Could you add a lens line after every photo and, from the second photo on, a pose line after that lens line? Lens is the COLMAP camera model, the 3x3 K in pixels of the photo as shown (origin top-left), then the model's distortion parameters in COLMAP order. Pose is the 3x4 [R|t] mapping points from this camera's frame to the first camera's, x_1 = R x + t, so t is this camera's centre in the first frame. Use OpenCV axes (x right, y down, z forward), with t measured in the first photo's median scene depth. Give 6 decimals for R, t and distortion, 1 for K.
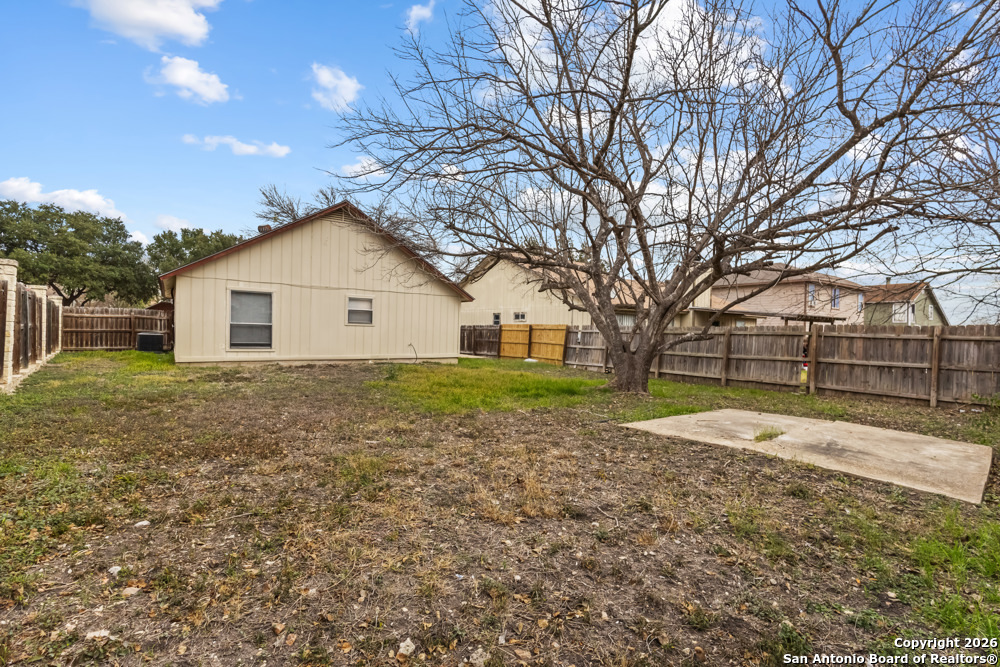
lens RADIAL K [[464.7, 0, 502.5], [0, 464.7, 340.6], [0, 0, 1]] dist [0.000565, 0.000502]
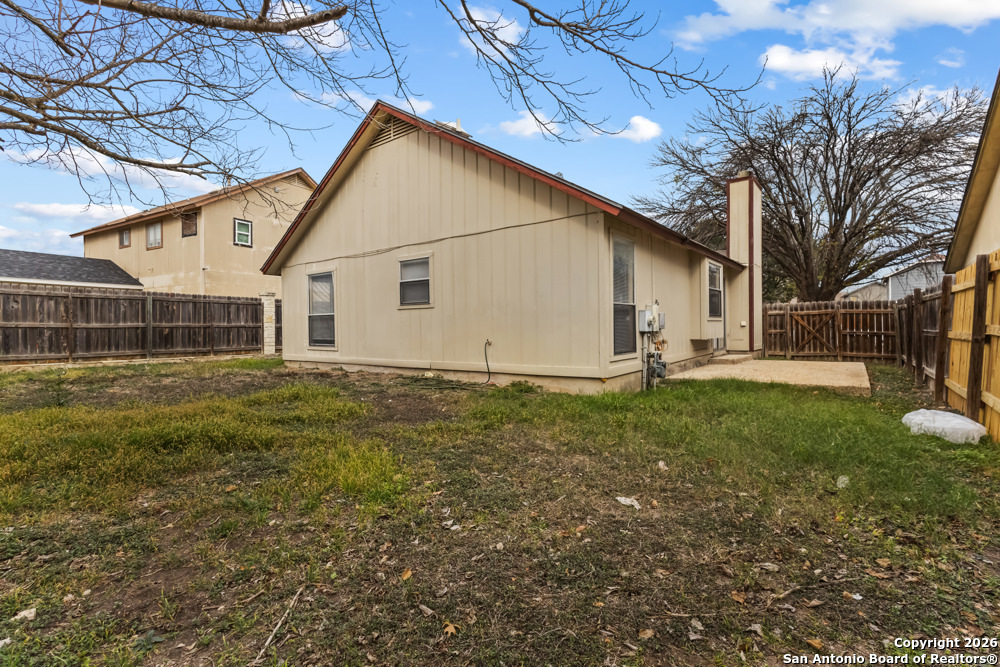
lens RADIAL K [[466.9, 0, 496.7], [0, 466.9, 338.3], [0, 0, 1]] dist [0.000924, 0.001193]
pose [[0.282061, -0.013303, -0.959304, 0.261099], [-0.003352, 0.999884, -0.014852, 0.012241], [0.959391, 0.007405, 0.281984, 0.934302]]
